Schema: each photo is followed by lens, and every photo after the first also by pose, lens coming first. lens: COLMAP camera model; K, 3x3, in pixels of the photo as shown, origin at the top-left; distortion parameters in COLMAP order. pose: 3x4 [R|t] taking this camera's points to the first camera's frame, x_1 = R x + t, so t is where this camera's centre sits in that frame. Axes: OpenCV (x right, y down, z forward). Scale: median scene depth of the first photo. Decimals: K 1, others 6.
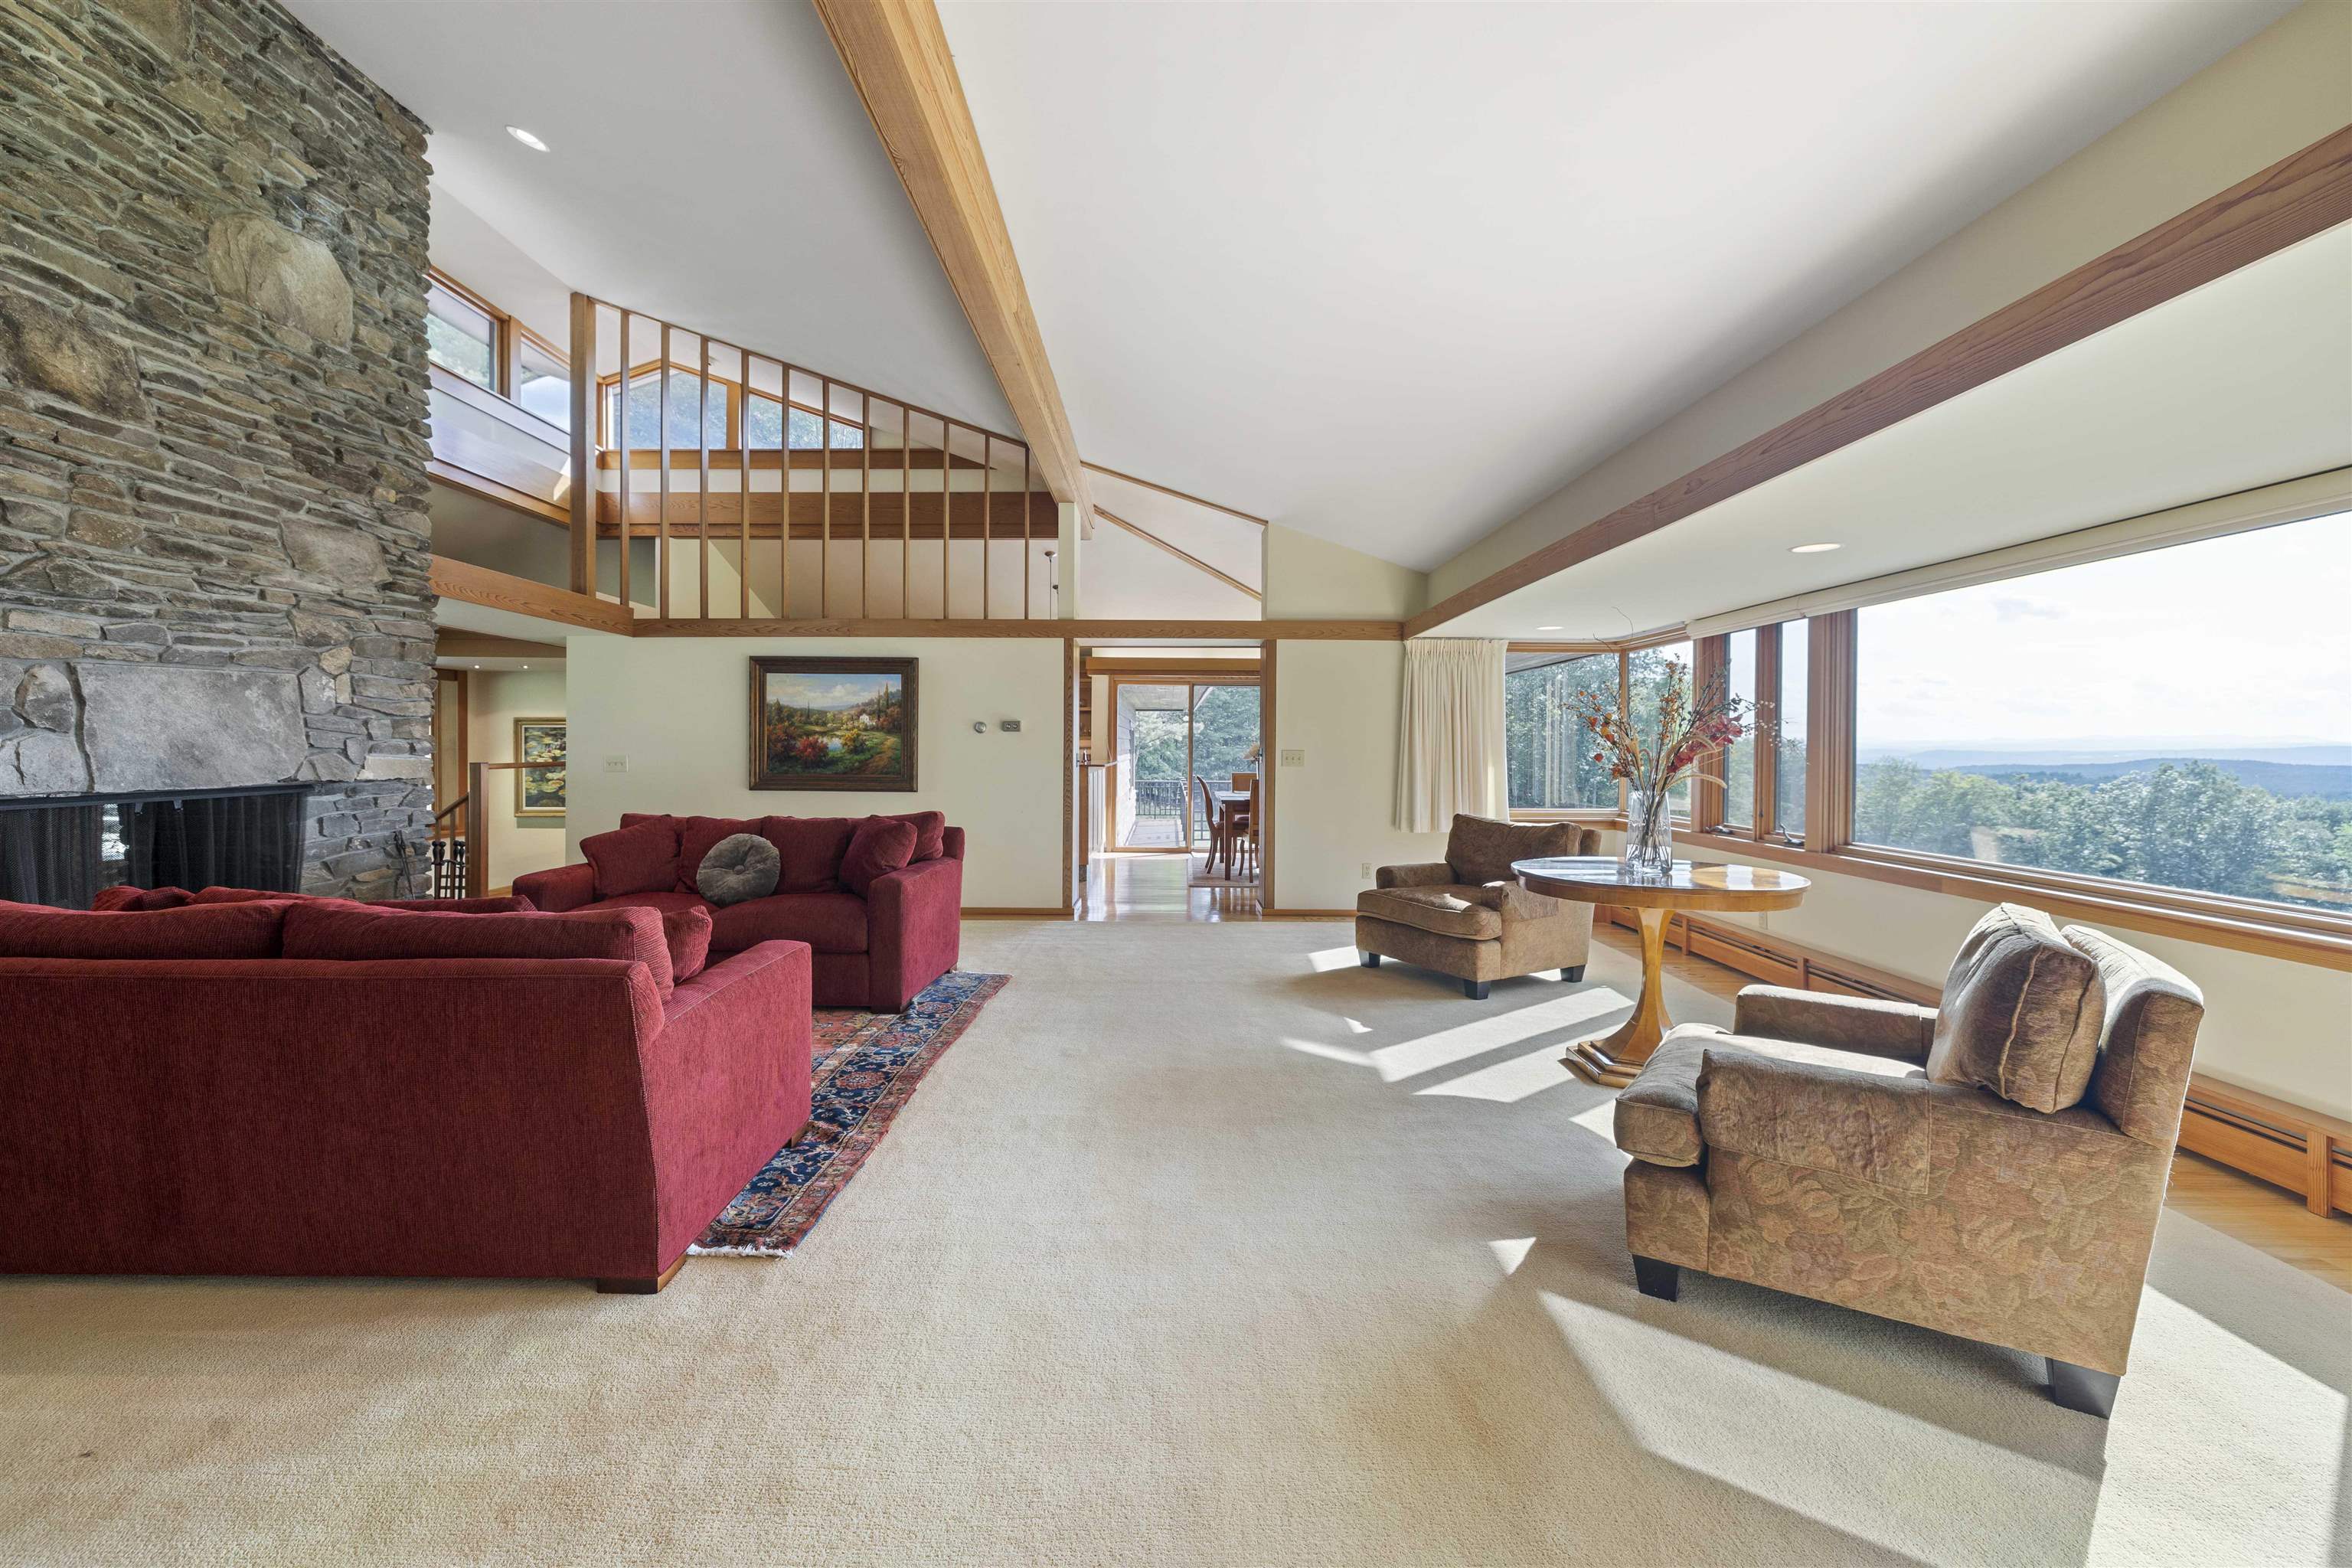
lens RADIAL K [[994.6, 0, 1157.7], [0, 994.6, 748.8], [0, 0, 1]] dist [0.005073, -0.000264]
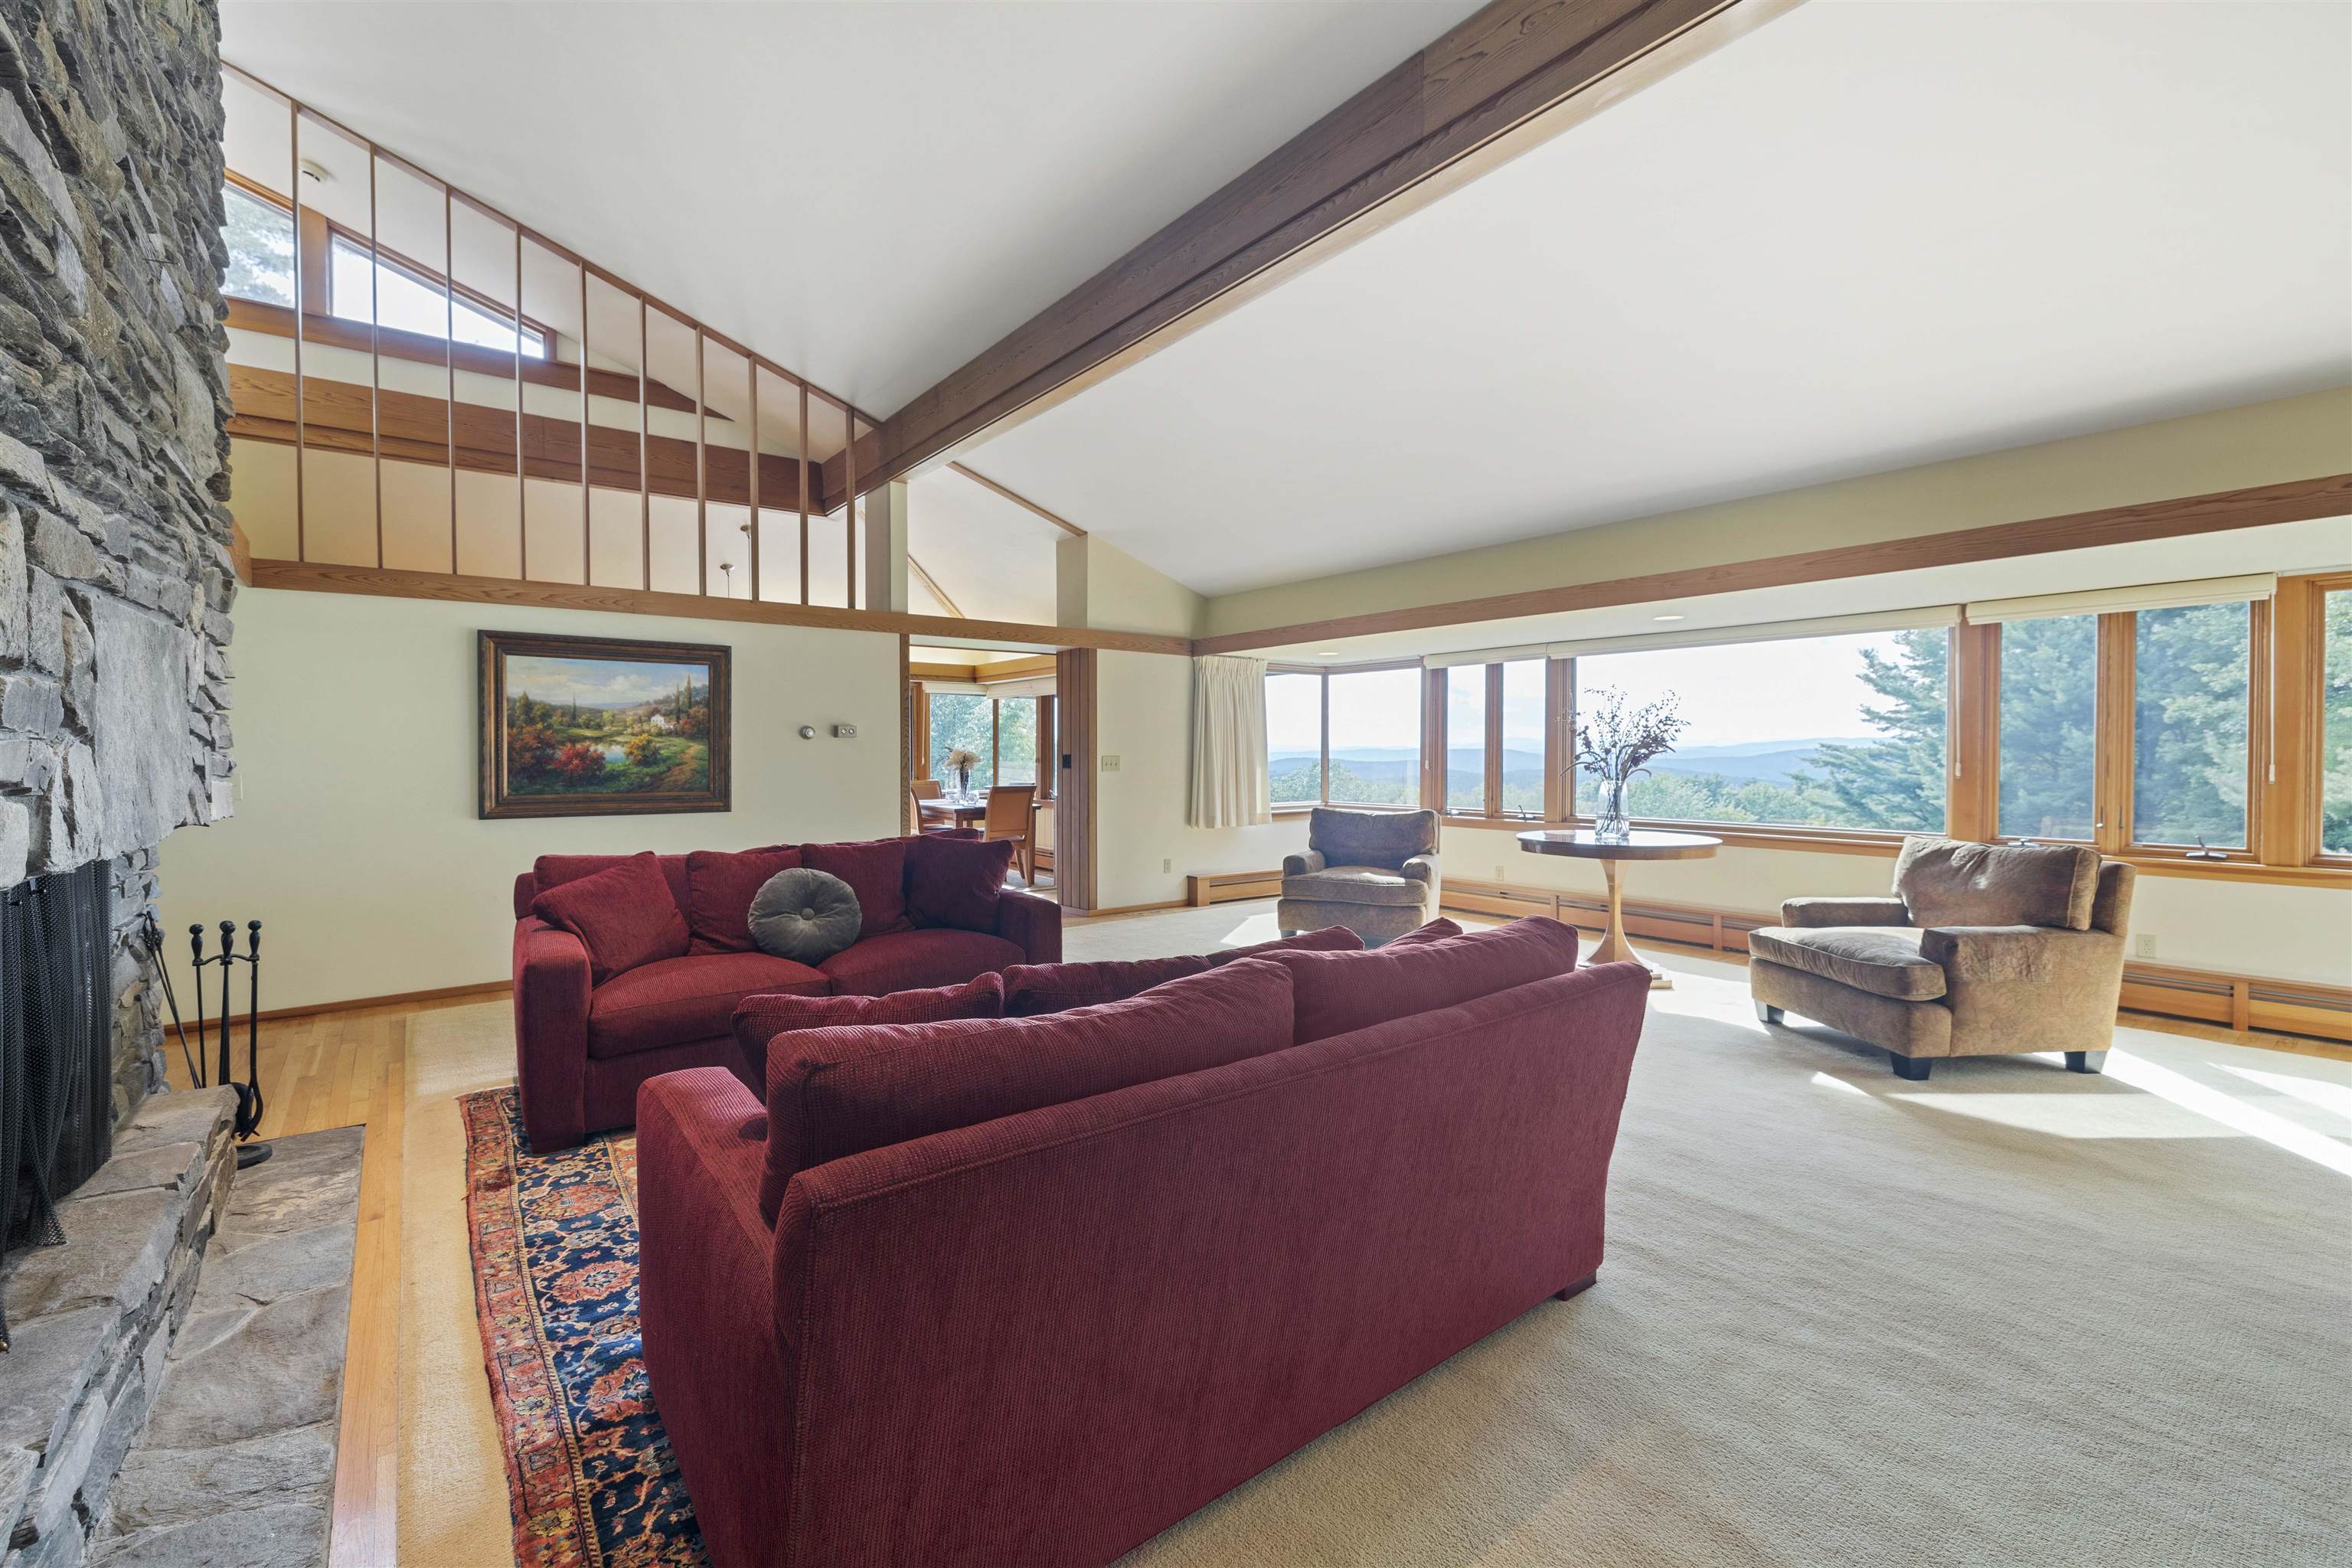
lens RADIAL K [[994.6, 0, 1172.3], [0, 994.6, 769.1], [0, 0, 1]] dist [0.005073, -0.000264]
pose [[0.786112, -0.017134, 0.617847, -0.767400], [0.007241, 0.999802, 0.018514, -0.006354], [-0.618042, -0.010080, 0.786081, 0.234291]]
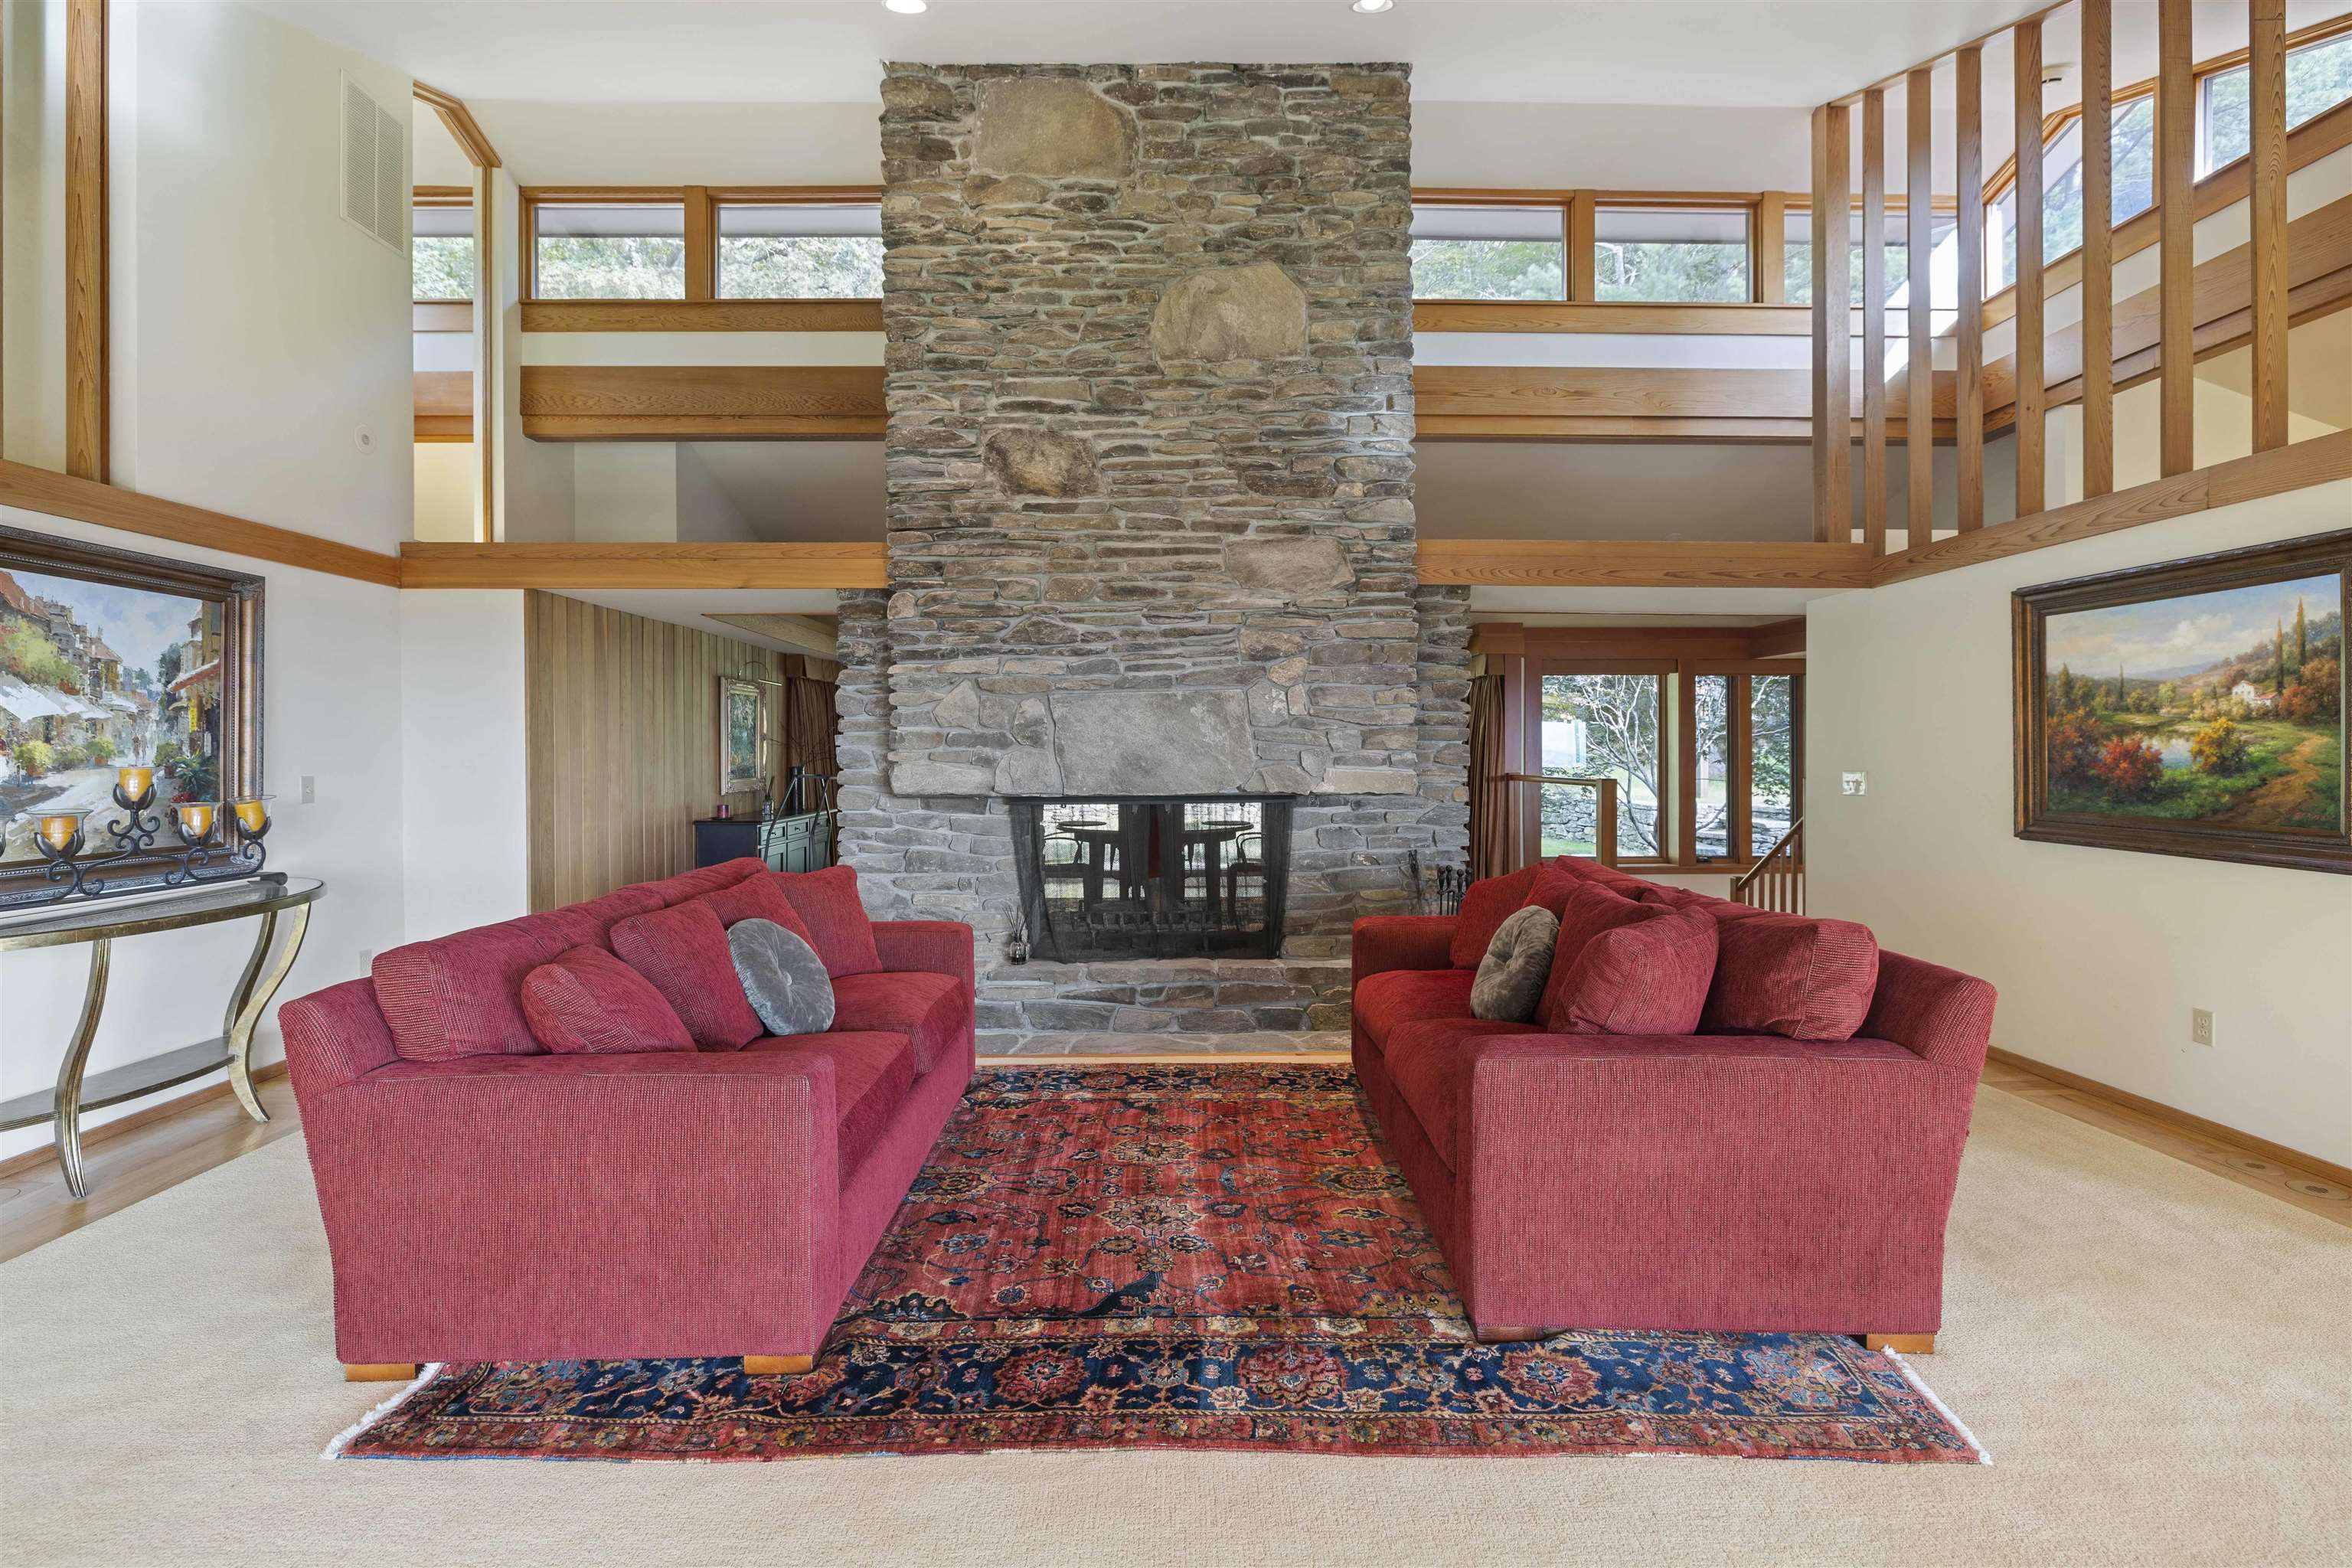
lens RADIAL K [[1045.5, 0, 1175.0], [0, 1045.5, 763.4], [0, 0, 1]] dist [-0.007520, 0.000570]
pose [[0.031152, 0.005918, -0.999497, 0.225842], [-0.001239, 0.999982, 0.005882, -0.003280], [0.999514, 0.001055, 0.031159, 0.882273]]
